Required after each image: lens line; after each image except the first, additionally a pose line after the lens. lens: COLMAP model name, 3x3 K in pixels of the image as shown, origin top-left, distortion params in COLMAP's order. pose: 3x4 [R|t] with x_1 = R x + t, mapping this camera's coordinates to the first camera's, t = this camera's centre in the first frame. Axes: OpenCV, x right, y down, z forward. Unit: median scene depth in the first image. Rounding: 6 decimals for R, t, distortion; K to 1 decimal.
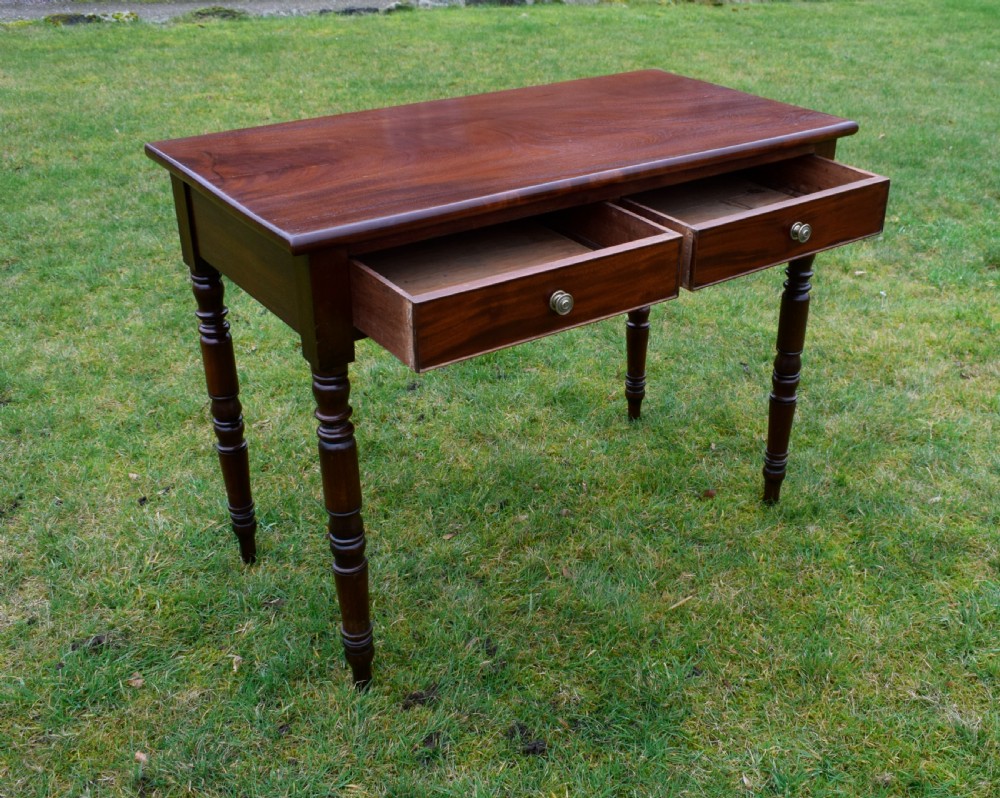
lens RADIAL K [[1111.2, 0, 560.1], [0, 1111.2, 387.8], [0, 0, 1]] dist [-0.020674, 0.000000]
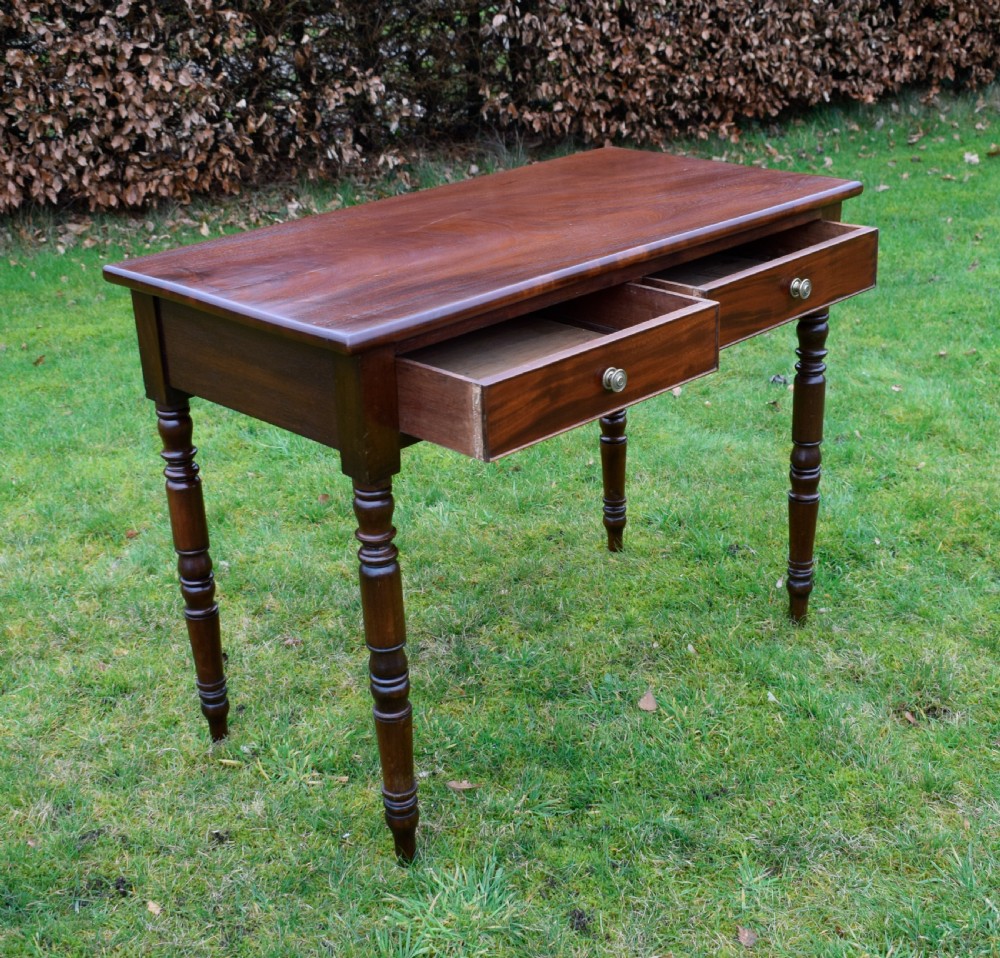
lens RADIAL K [[1467.0, 0, 486.5], [0, 1467.0, 480.7], [0, 0, 1]] dist [-0.031406, 0.000000]
pose [[0.990487, -0.099338, 0.095222, -0.155231], [0.106399, 0.991700, -0.072187, 0.052274], [-0.087261, 0.081632, 0.992835, -0.136224]]
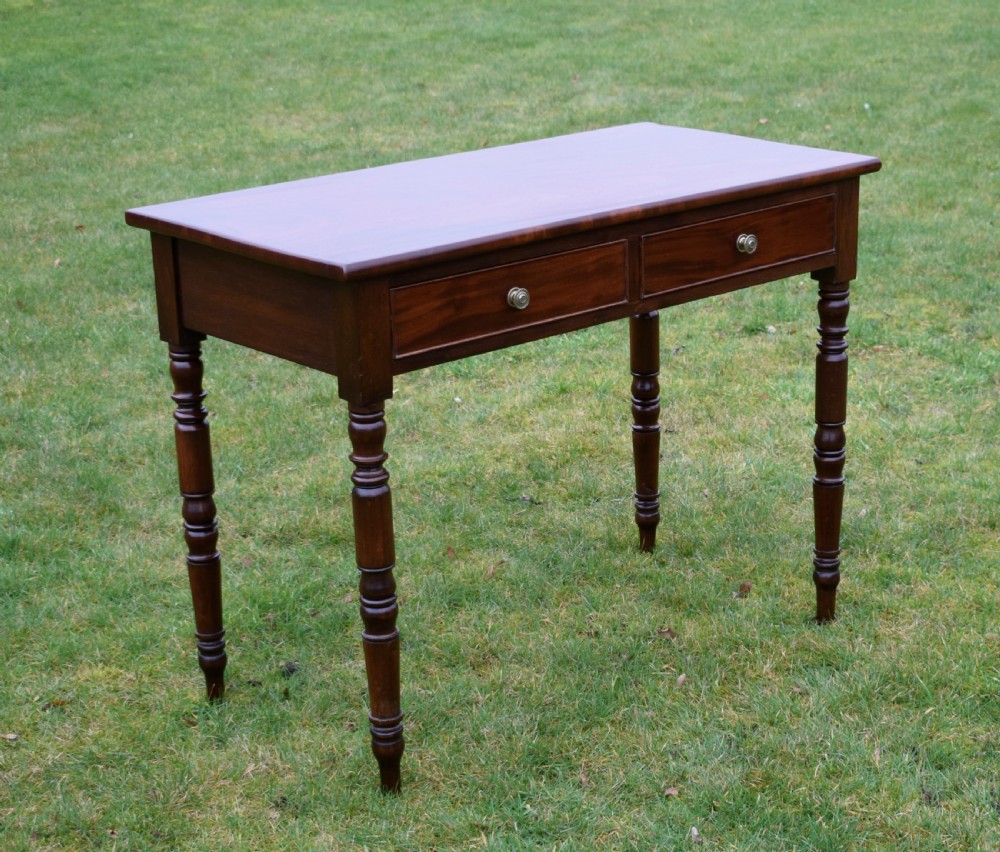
lens RADIAL K [[2050.7, 0, 551.9], [0, 2050.7, 428.6], [0, 0, 1]] dist [0.020538, 0.000000]
pose [[0.995868, -0.057052, 0.070655, -0.117460], [0.068292, 0.983321, -0.168568, 0.214735], [-0.059860, 0.172696, 0.983155, -0.533121]]
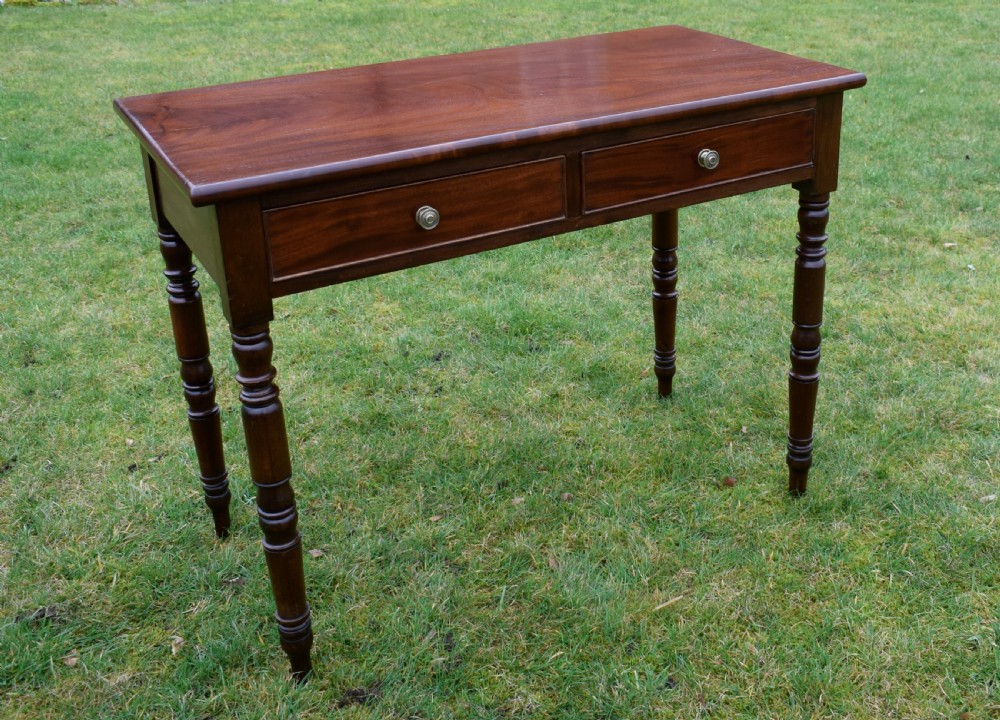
lens RADIAL K [[1158.4, 0, 573.5], [0, 1158.4, 238.1], [0, 0, 1]] dist [-0.011917, 0.000000]
pose [[0.991894, 0.009403, -0.126718, 0.129470], [-0.023716, 0.993434, -0.111920, 0.007143], [0.124834, 0.114018, 0.985605, 0.035670]]
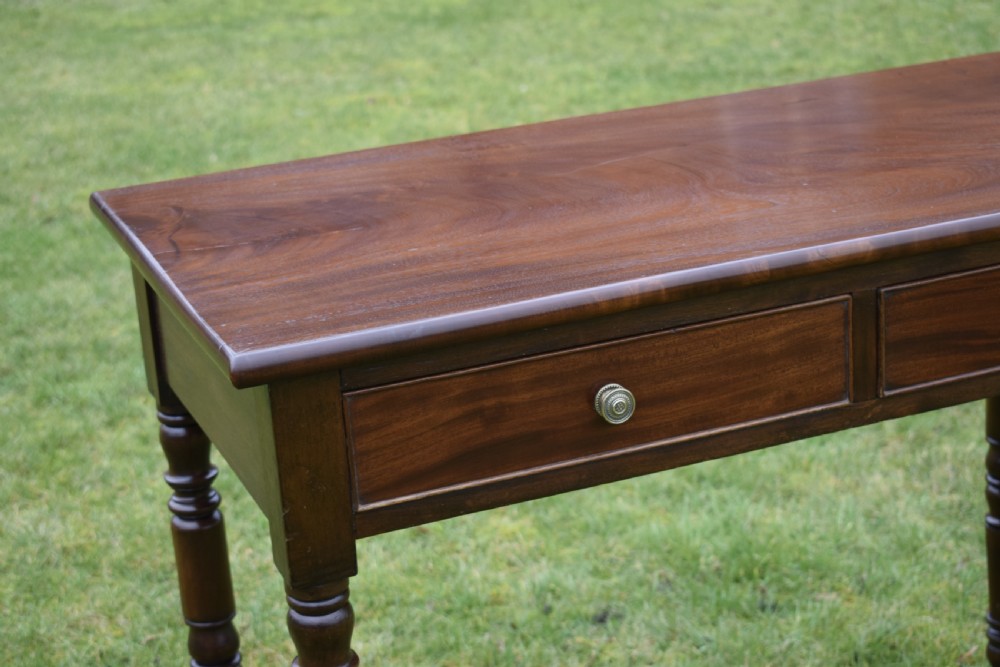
lens RADIAL K [[2014.2, 0, 505.9], [0, 2014.2, 340.5], [0, 0, 1]] dist [-0.013691, 0.000000]
pose [[0.962606, 0.015313, -0.270472, 0.108466], [-0.050636, 0.990976, -0.124105, -0.012998], [0.266130, 0.133160, 0.954695, 0.021329]]
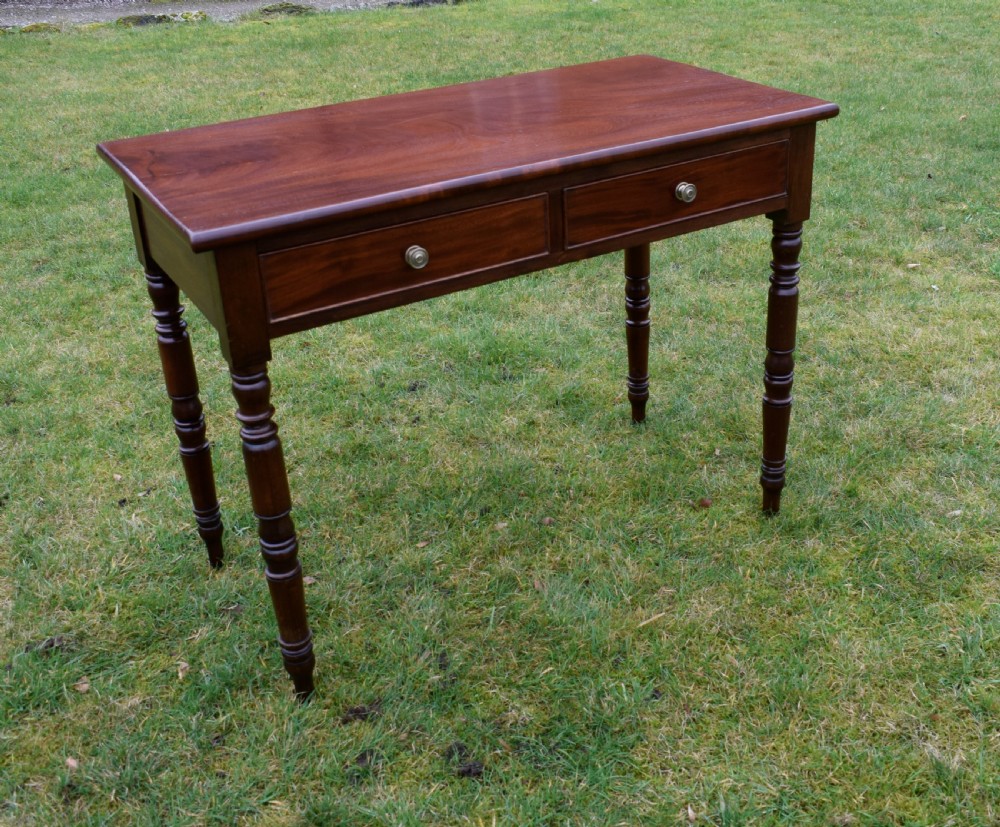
lens RADIAL K [[1172.8, 0, 538.5], [0, 1172.8, 342.7], [0, 0, 1]] dist [-0.019292, 0.000000]
pose [[0.993362, -0.001916, -0.115011, 0.112034], [-0.002735, 0.999185, -0.040268, 0.000810], [0.114995, 0.040315, 0.992548, 0.002650]]
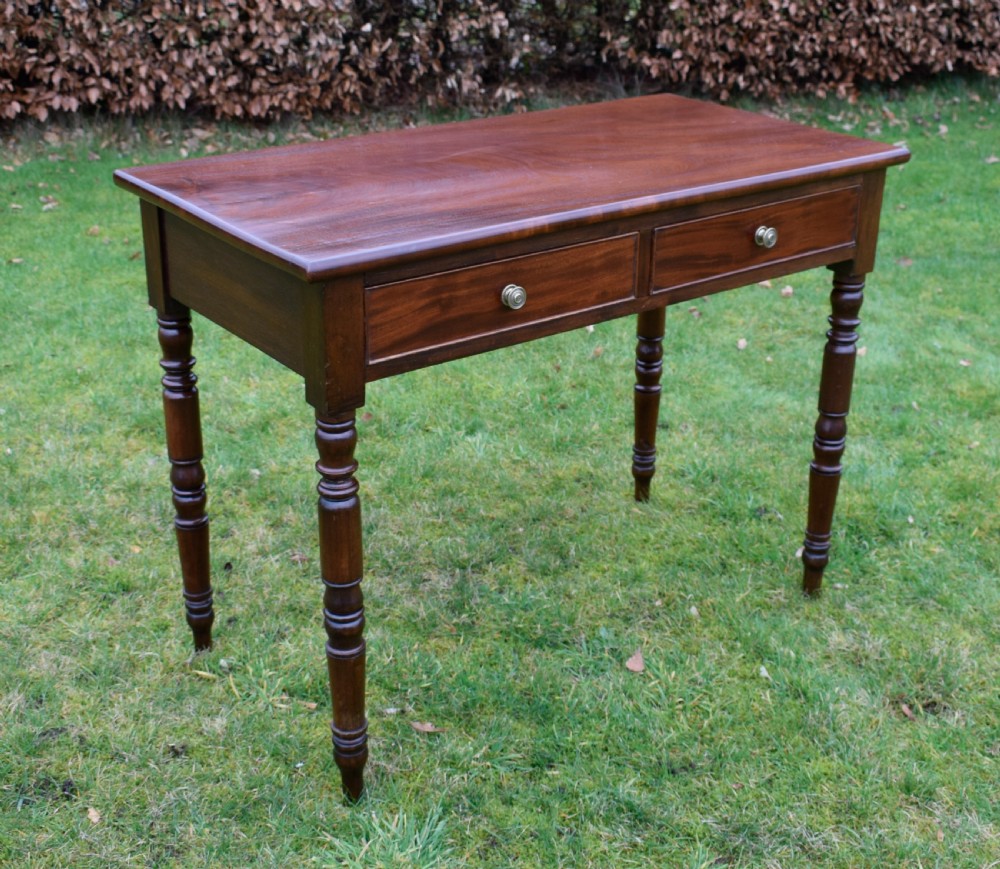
lens RADIAL K [[1384.0, 0, 489.8], [0, 1384.0, 387.0], [0, 0, 1]] dist [-0.037281, 0.000000]
pose [[1.000000, 0.000085, 0.000484, -0.057695], [-0.000043, 0.996296, -0.085985, 0.037322], [-0.000490, 0.085985, 0.996296, -0.067535]]
